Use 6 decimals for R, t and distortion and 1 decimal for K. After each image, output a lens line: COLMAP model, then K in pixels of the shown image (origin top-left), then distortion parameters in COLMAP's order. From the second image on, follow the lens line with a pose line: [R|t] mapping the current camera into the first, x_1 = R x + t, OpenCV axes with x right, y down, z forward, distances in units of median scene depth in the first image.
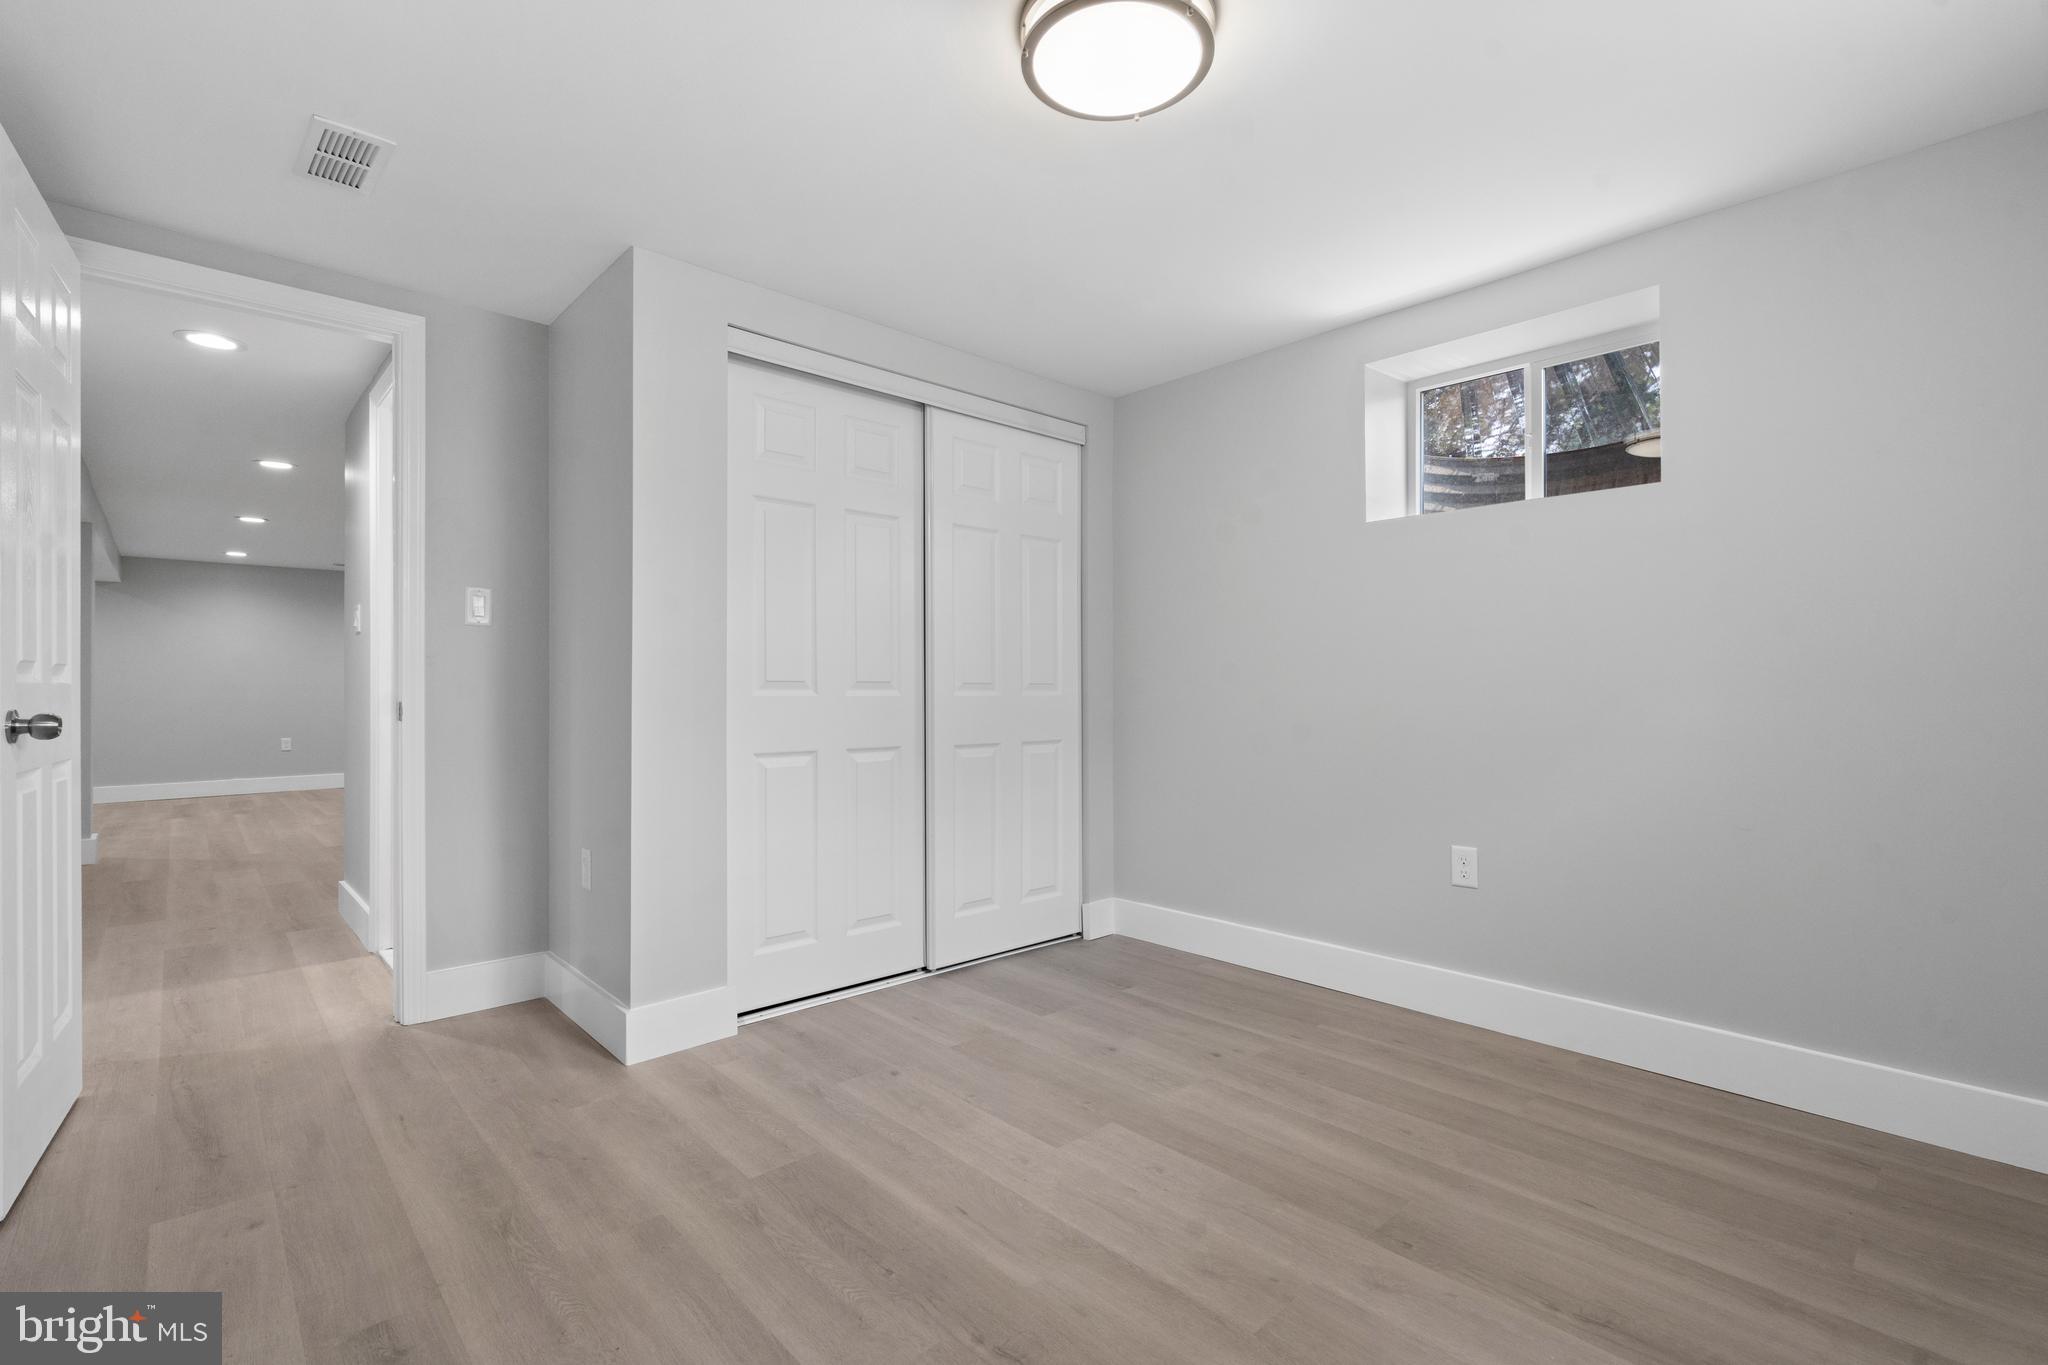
lens RADIAL K [[929.4, 0, 1028.8], [0, 929.4, 675.3], [0, 0, 1]] dist [-0.004241, 0.001857]
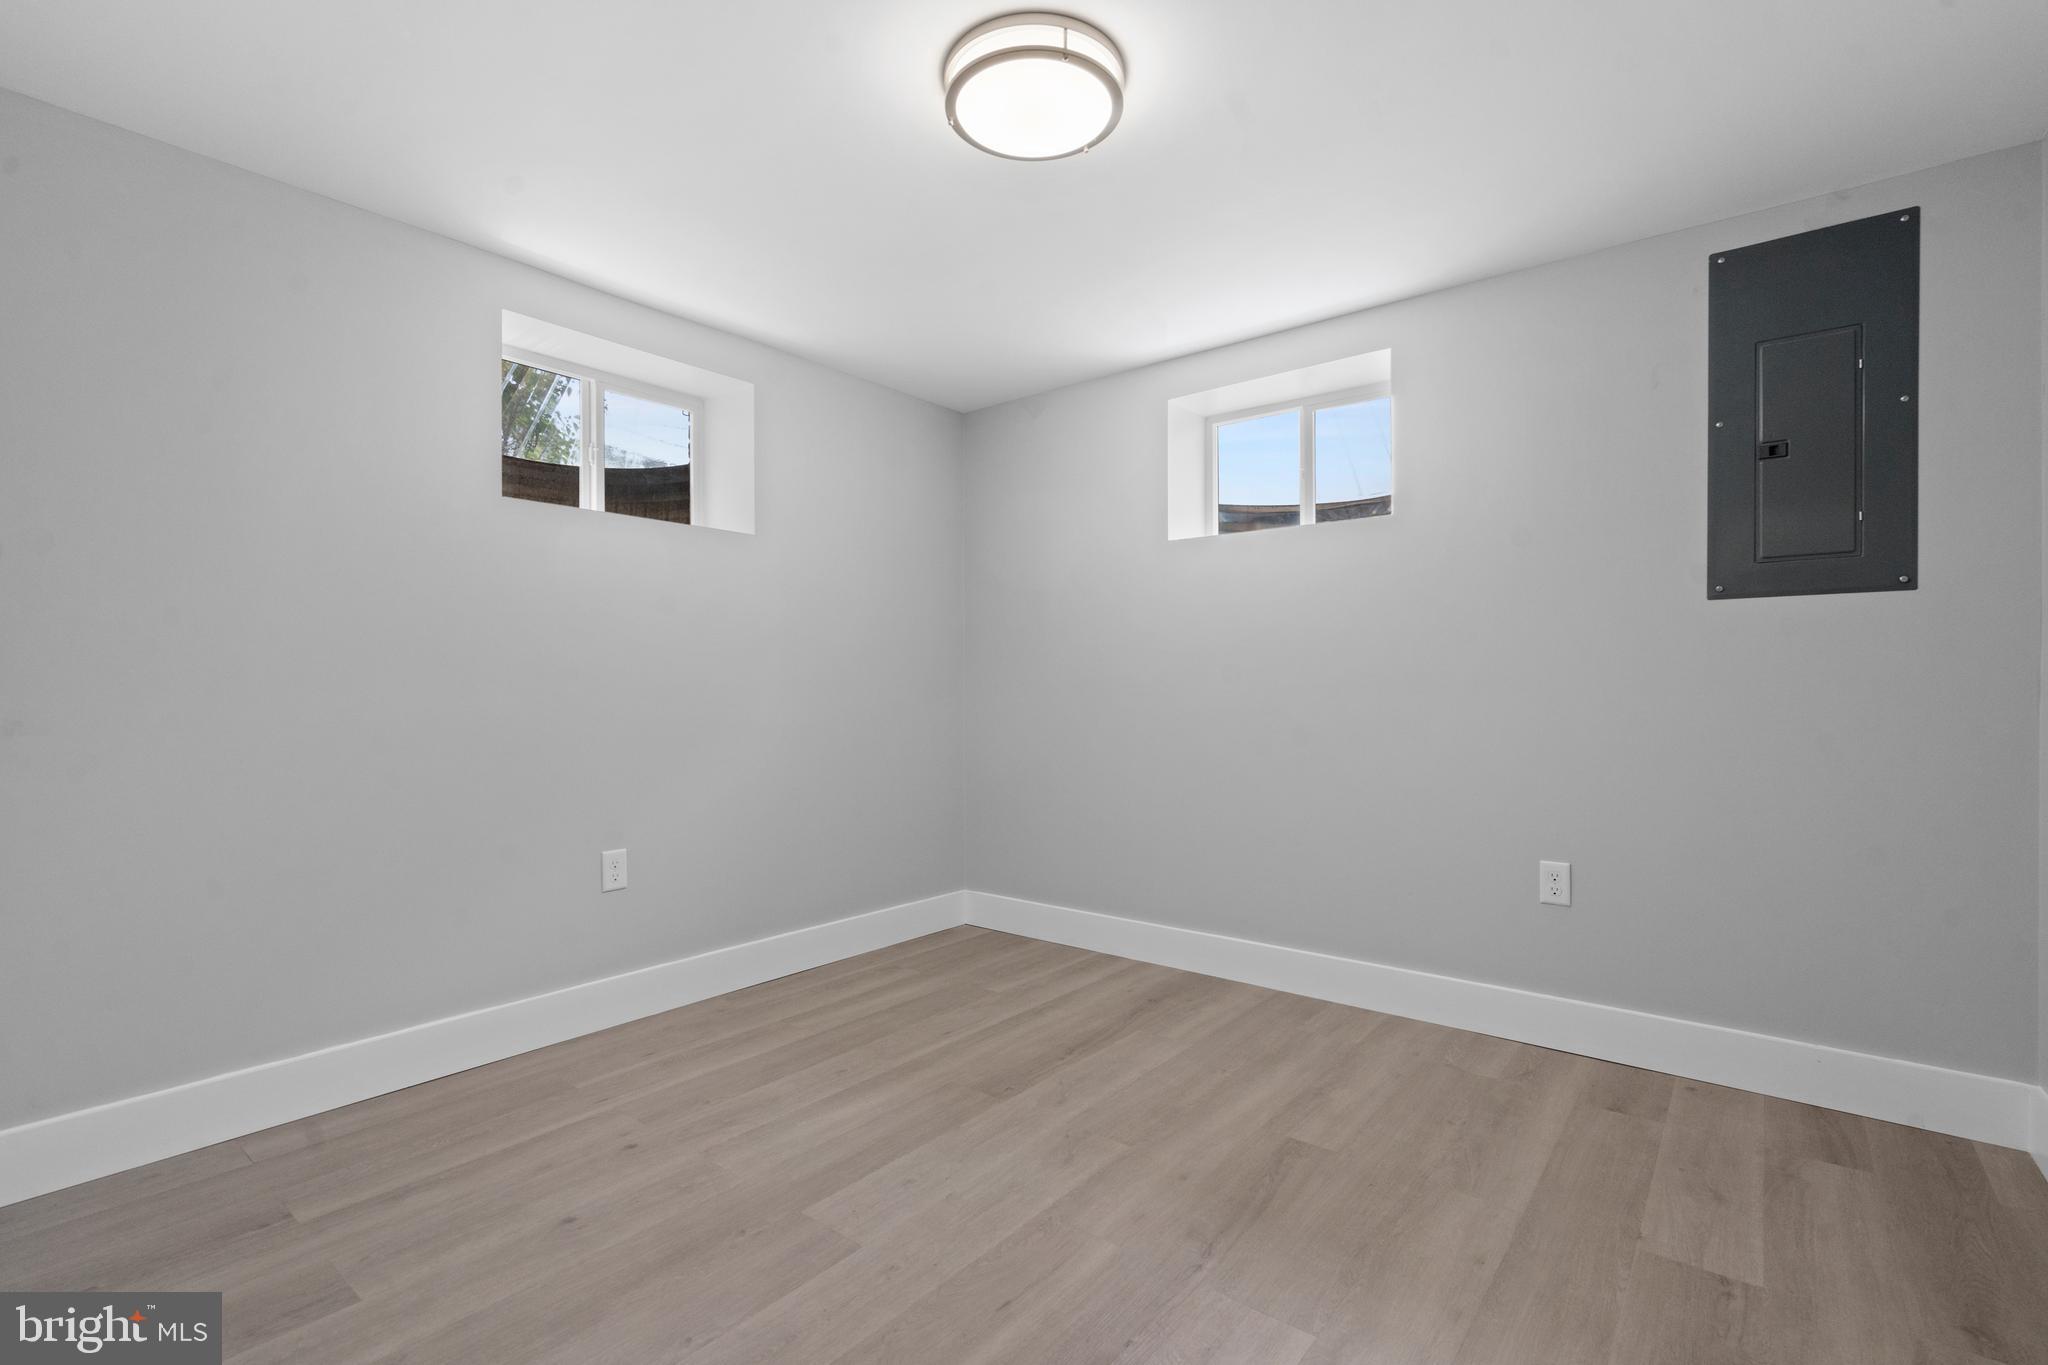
lens RADIAL K [[929.4, 0, 1023.9], [0, 929.4, 681.5], [0, 0, 1]] dist [-0.004241, 0.001857]
pose [[-0.148362, 0.009499, 0.988888, -0.702411], [-0.008714, 0.999902, -0.010912, 0.011669], [-0.988895, -0.010236, -0.148265, 0.850661]]
